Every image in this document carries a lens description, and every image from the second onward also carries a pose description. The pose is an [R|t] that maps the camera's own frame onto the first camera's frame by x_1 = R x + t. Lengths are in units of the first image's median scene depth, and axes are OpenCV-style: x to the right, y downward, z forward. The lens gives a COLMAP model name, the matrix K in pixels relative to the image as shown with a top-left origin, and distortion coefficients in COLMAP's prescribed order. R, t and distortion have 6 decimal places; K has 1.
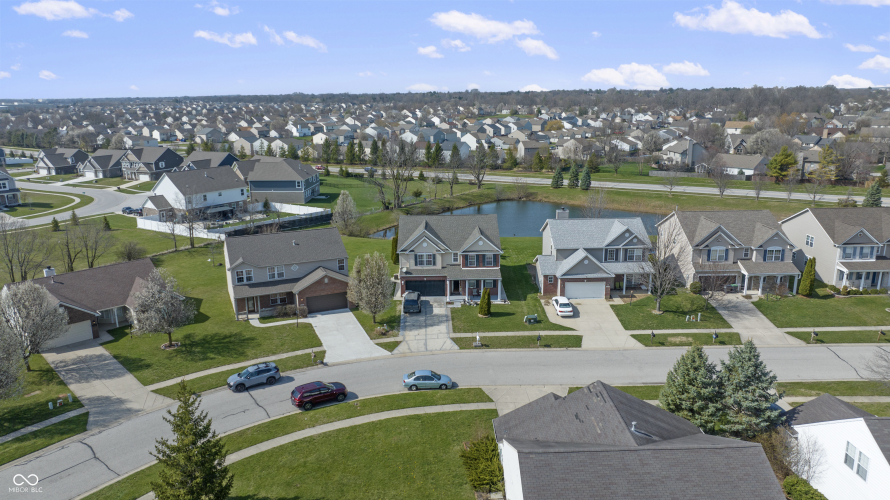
lens RADIAL K [[628.3, 0, 445.5], [0, 628.3, 254.1], [0, 0, 1]] dist [-0.033438, 0.027040]
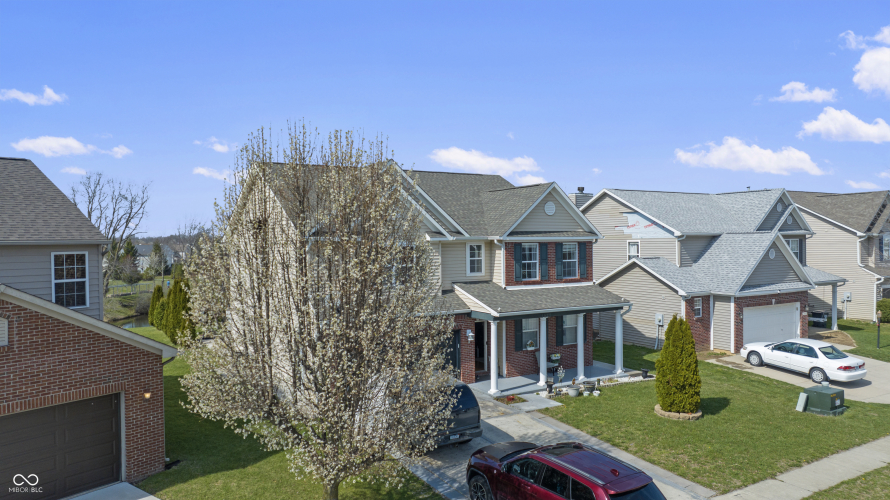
lens RADIAL K [[628.3, 0, 446.7], [0, 628.3, 249.3], [0, 0, 1]] dist [-0.033438, 0.027040]
pose [[0.866487, -0.003319, 0.499189, -0.168985], [0.125375, 0.969373, -0.211180, 0.071764], [-0.483199, 0.245570, 0.840365, 0.792805]]
